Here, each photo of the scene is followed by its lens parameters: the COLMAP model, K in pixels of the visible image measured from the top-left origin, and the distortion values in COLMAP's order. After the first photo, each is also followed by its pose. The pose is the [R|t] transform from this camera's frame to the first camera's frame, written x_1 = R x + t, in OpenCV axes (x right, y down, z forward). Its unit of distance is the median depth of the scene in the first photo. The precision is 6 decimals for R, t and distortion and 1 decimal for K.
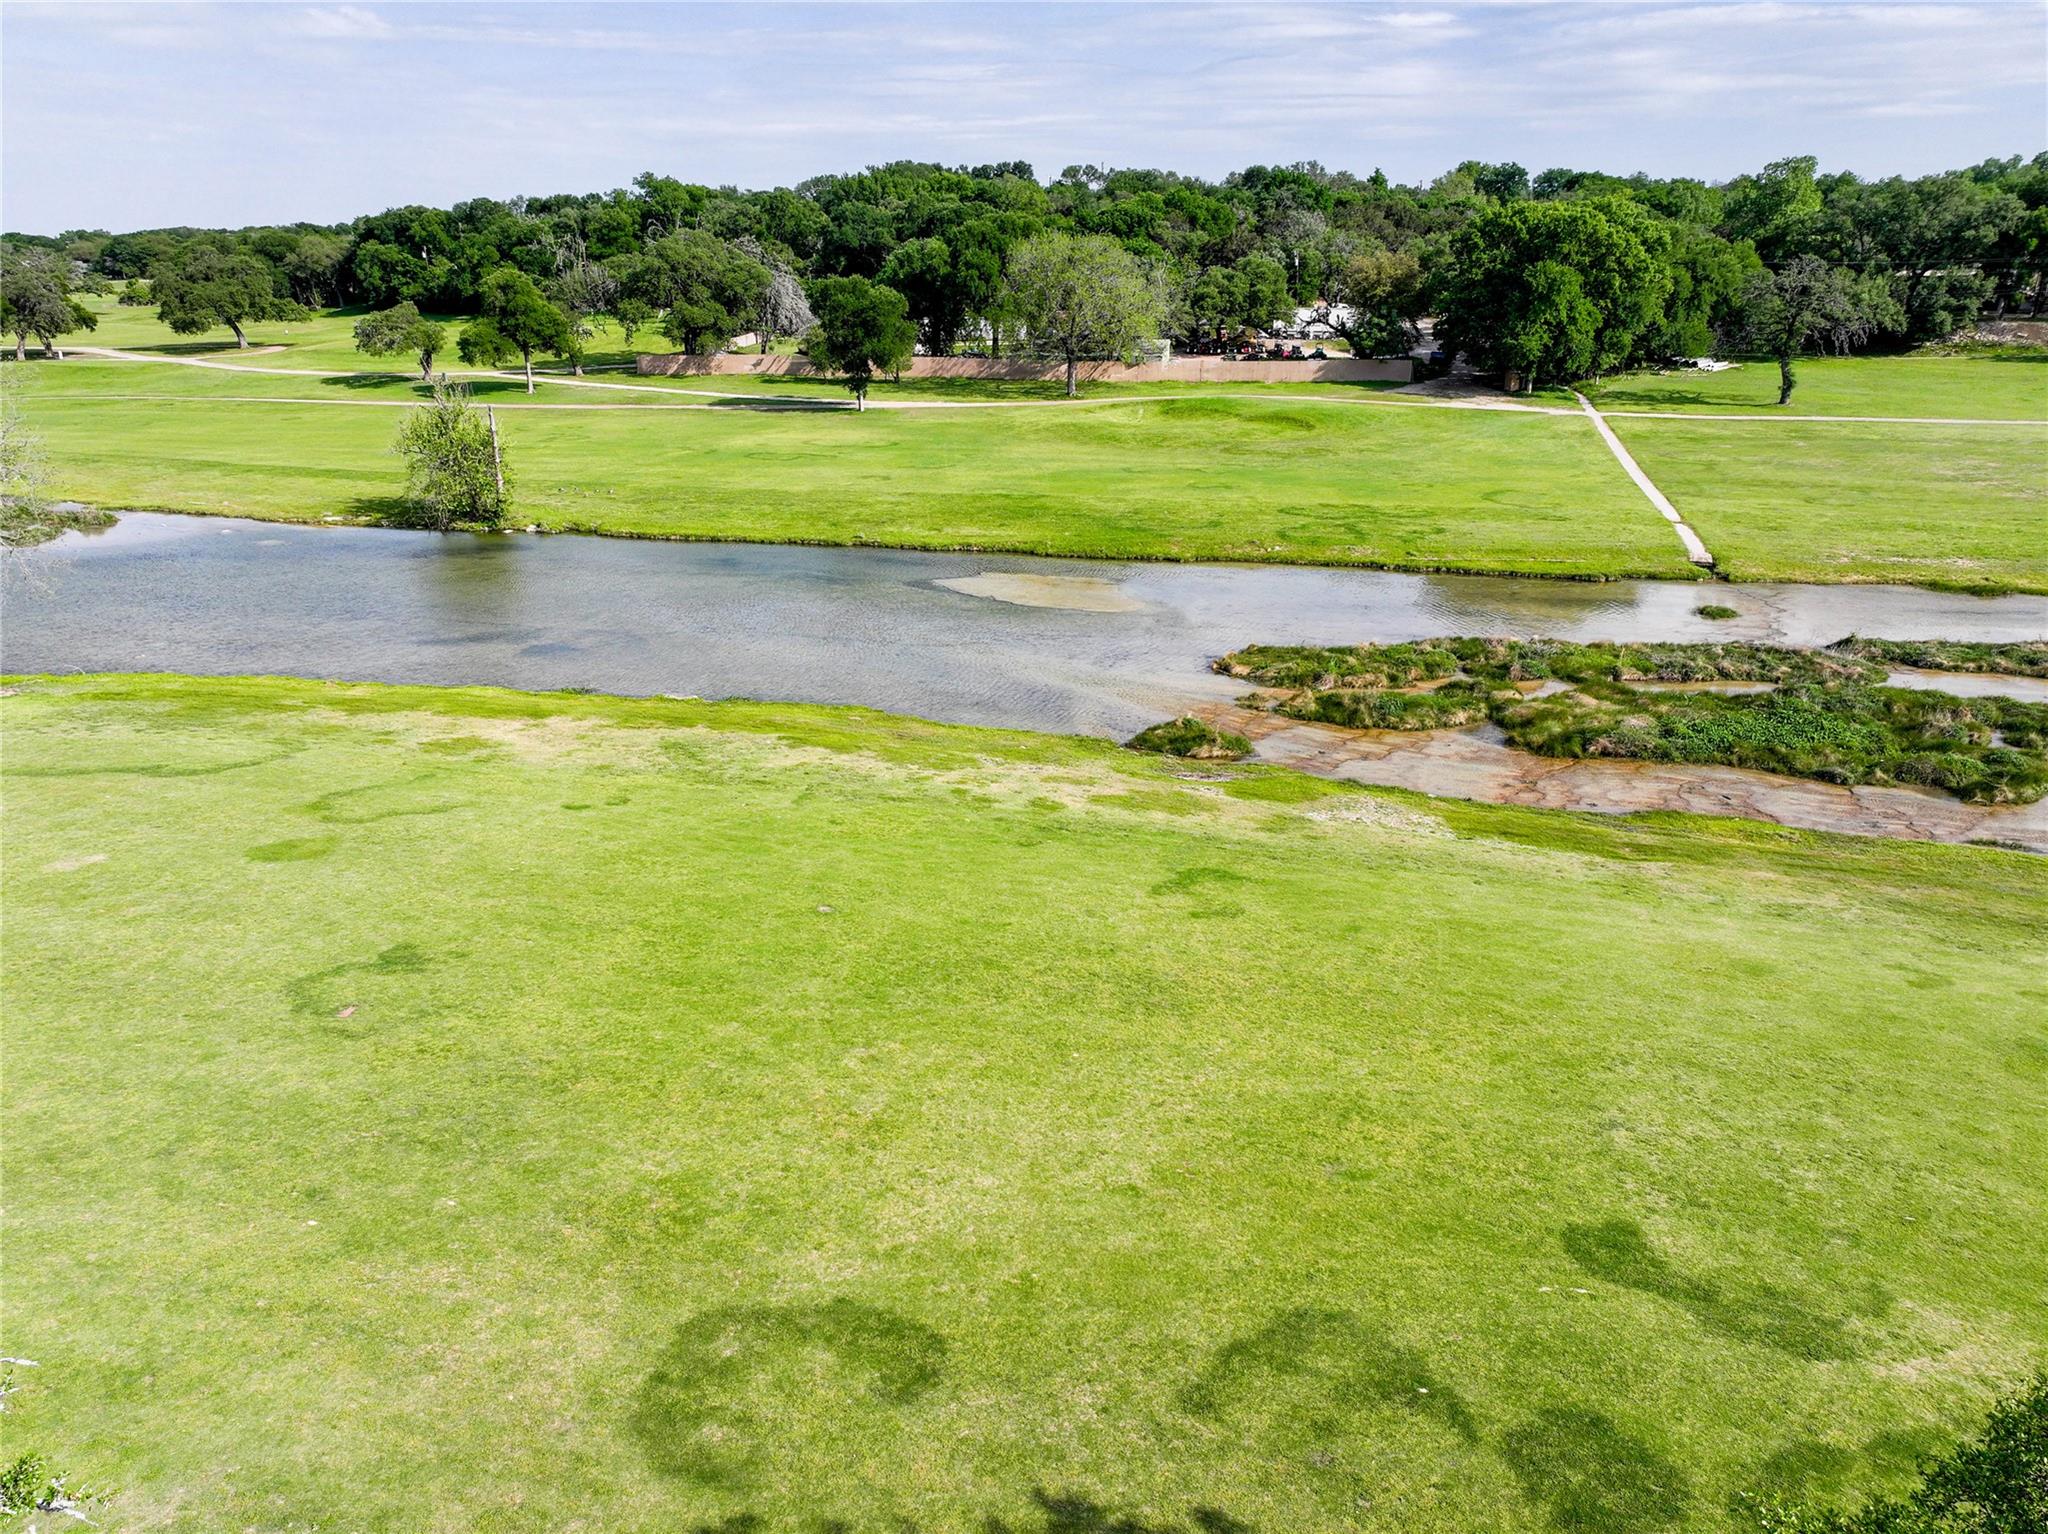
lens RADIAL K [[1435.9, 0, 1032.3], [0, 1435.9, 763.6], [0, 0, 1]] dist [0.000892, 0.006677]
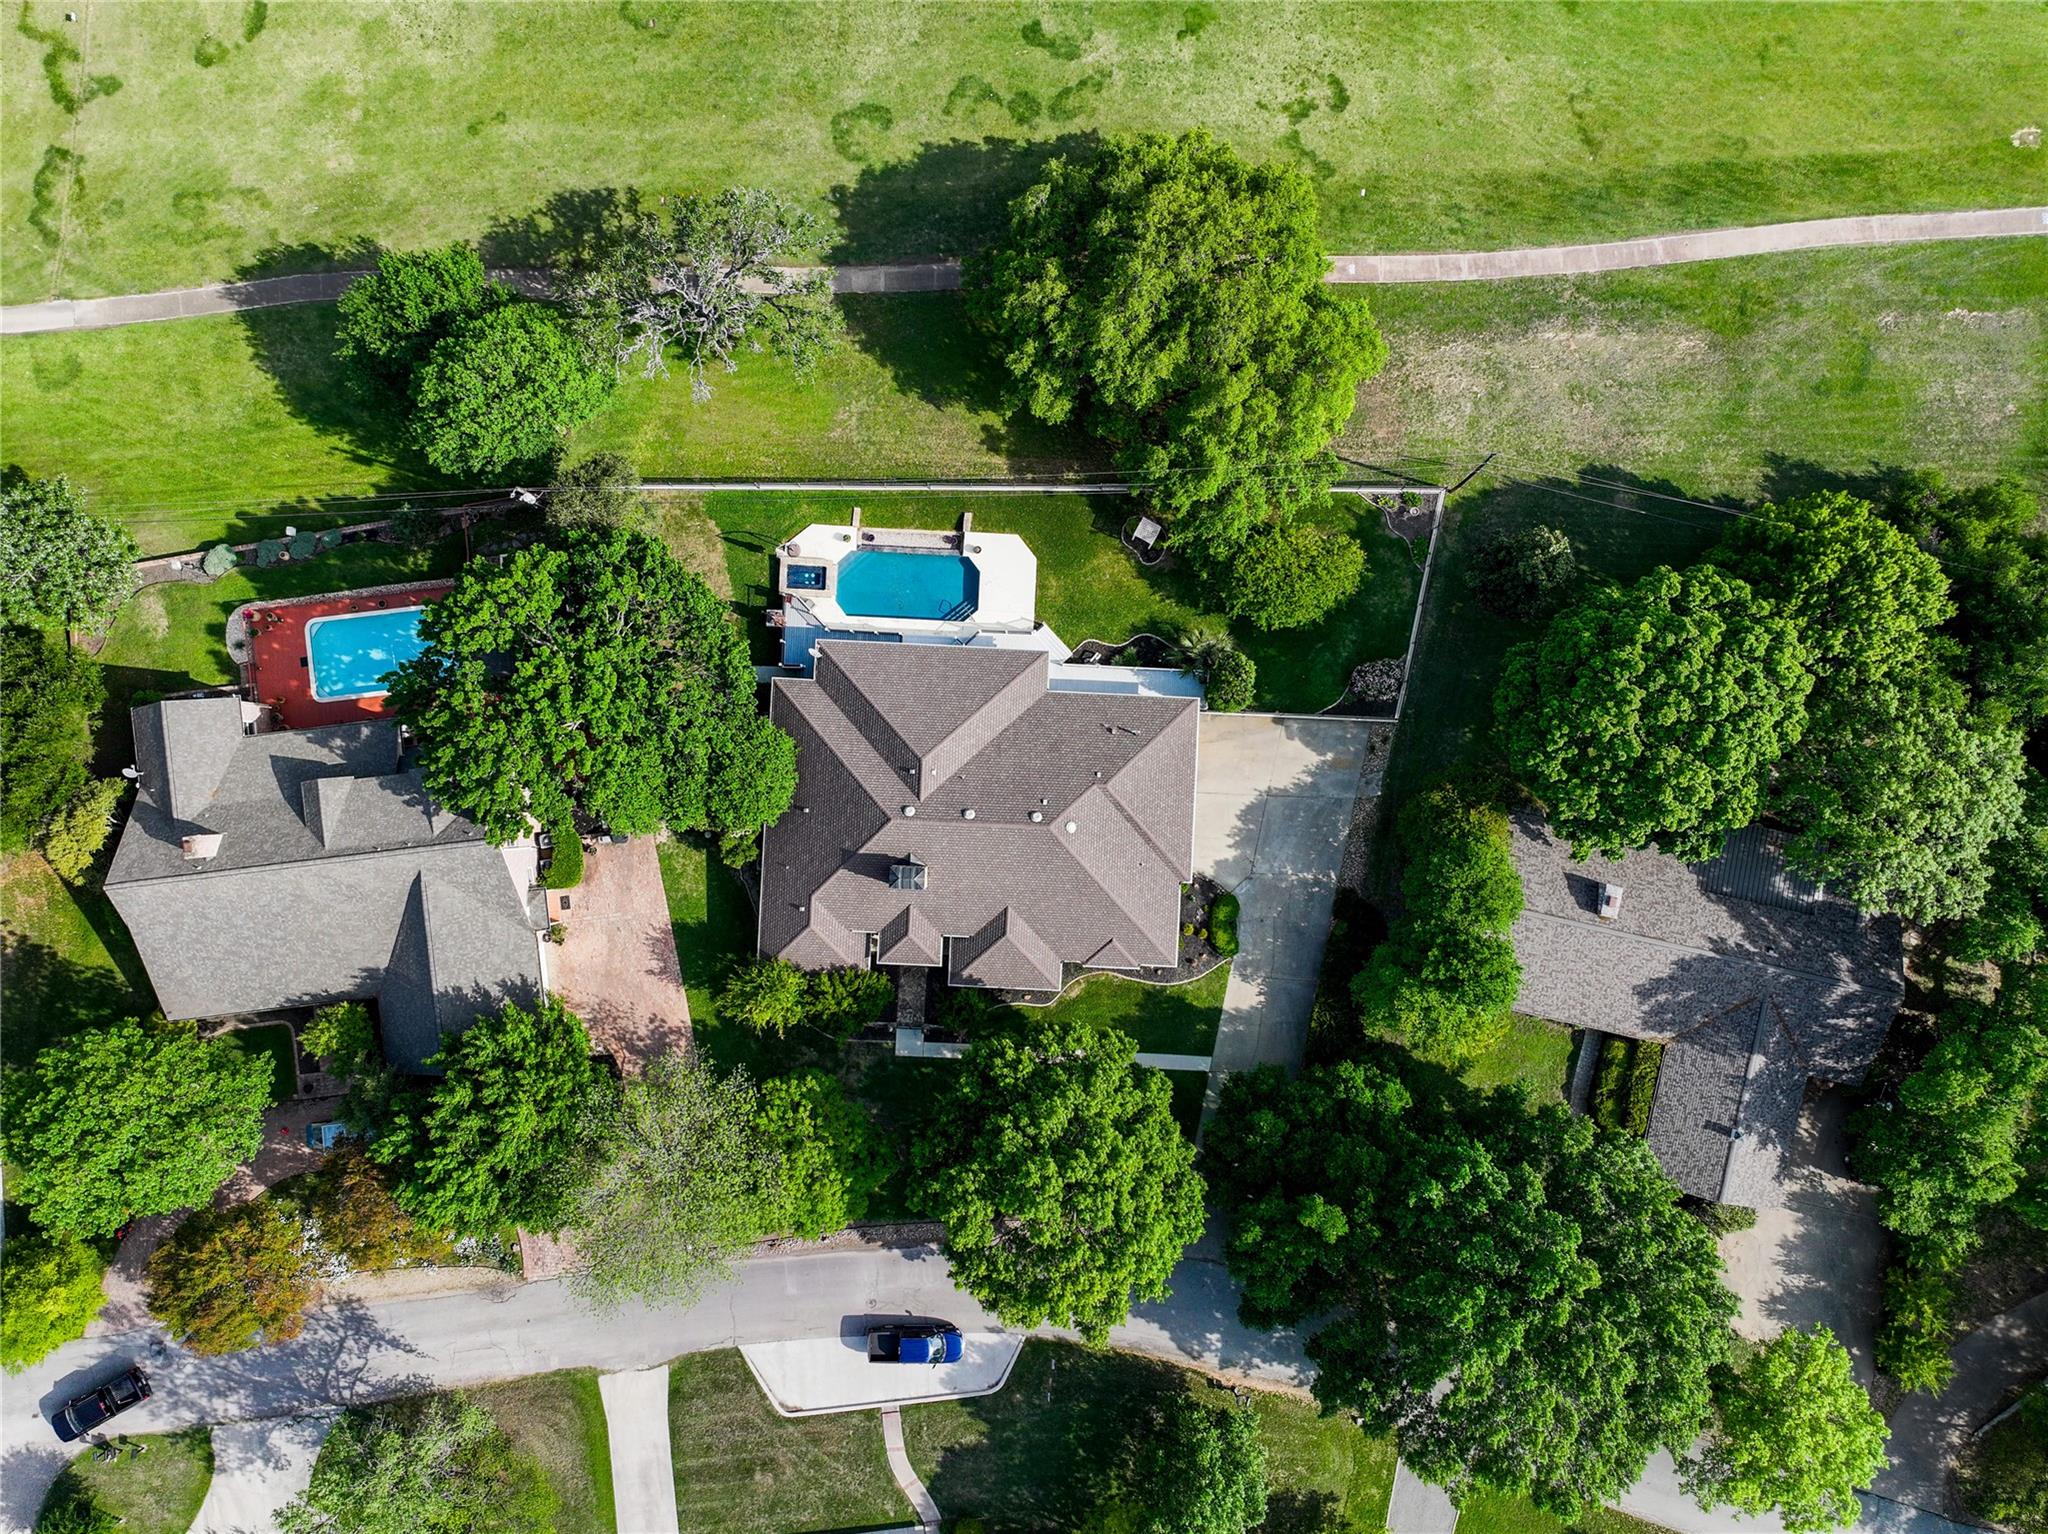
lens RADIAL K [[1413.1, 0, 1024.0], [0, 1413.1, 767.0], [0, 0, 1]] dist [0.005379, 0.000006]
pose [[0.955558, -0.294421, 0.015038, -0.052981], [0.086363, 0.328340, 0.940603, -0.489330], [-0.281871, -0.897501, 0.339175, -0.396025]]
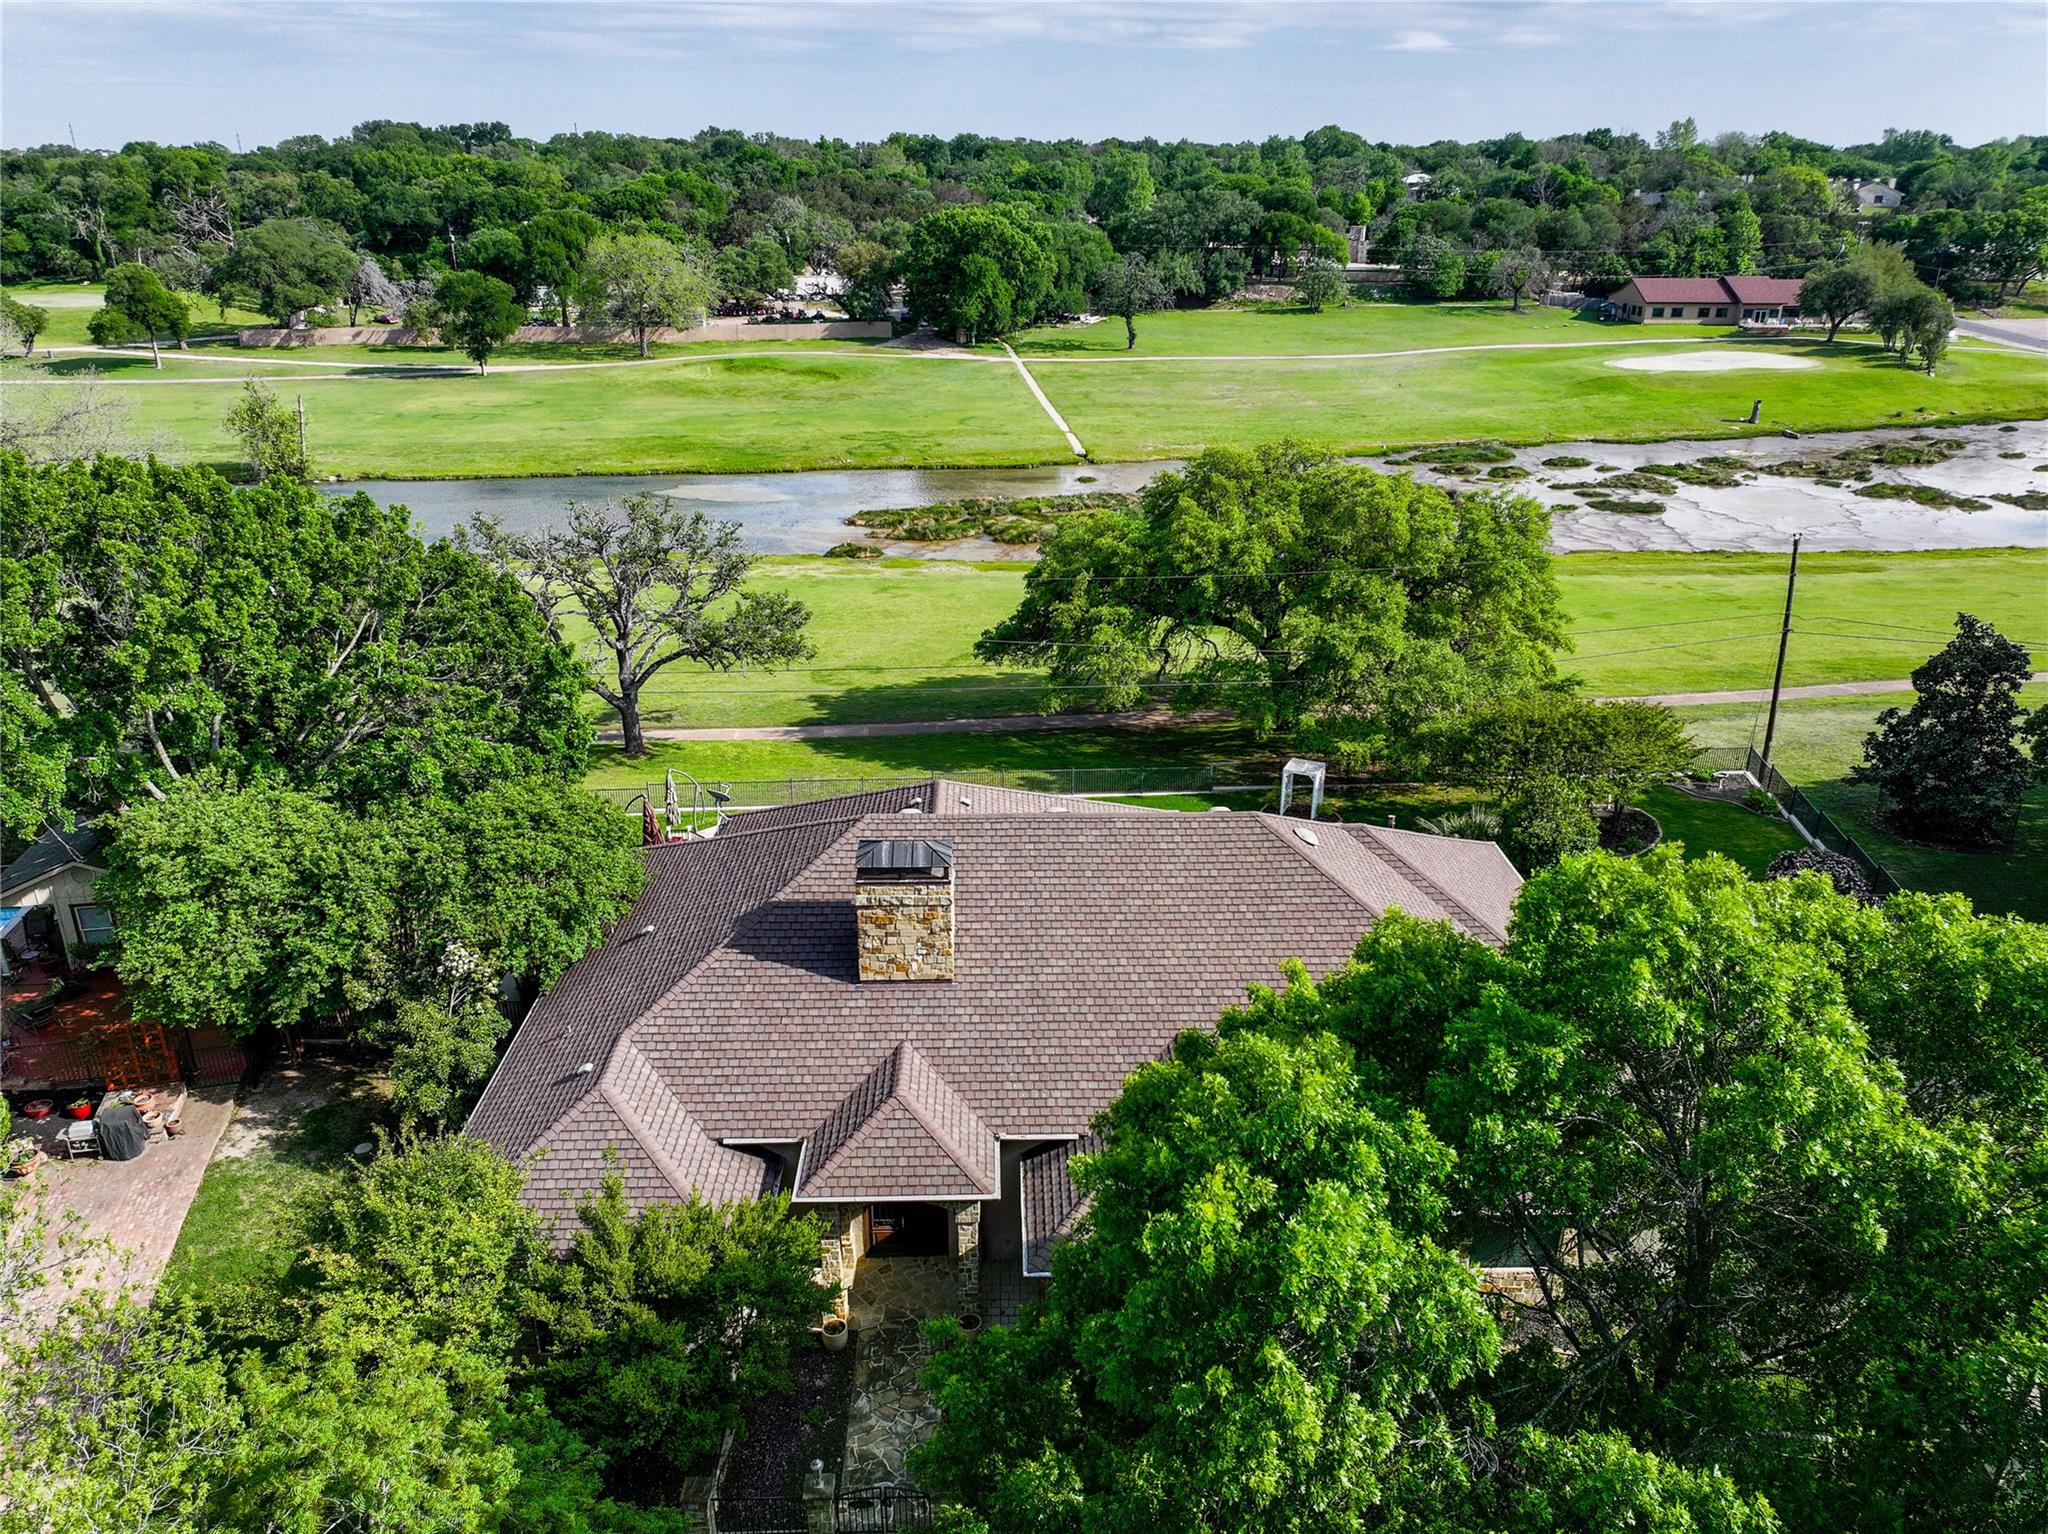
lens RADIAL K [[1435.9, 0, 1032.3], [0, 1435.9, 763.6], [0, 0, 1]] dist [0.000892, 0.006677]
pose [[0.931598, -0.131838, 0.338739, -0.162278], [0.113396, 0.990808, 0.073764, 0.067473], [-0.345350, -0.030307, 0.937984, -0.437774]]
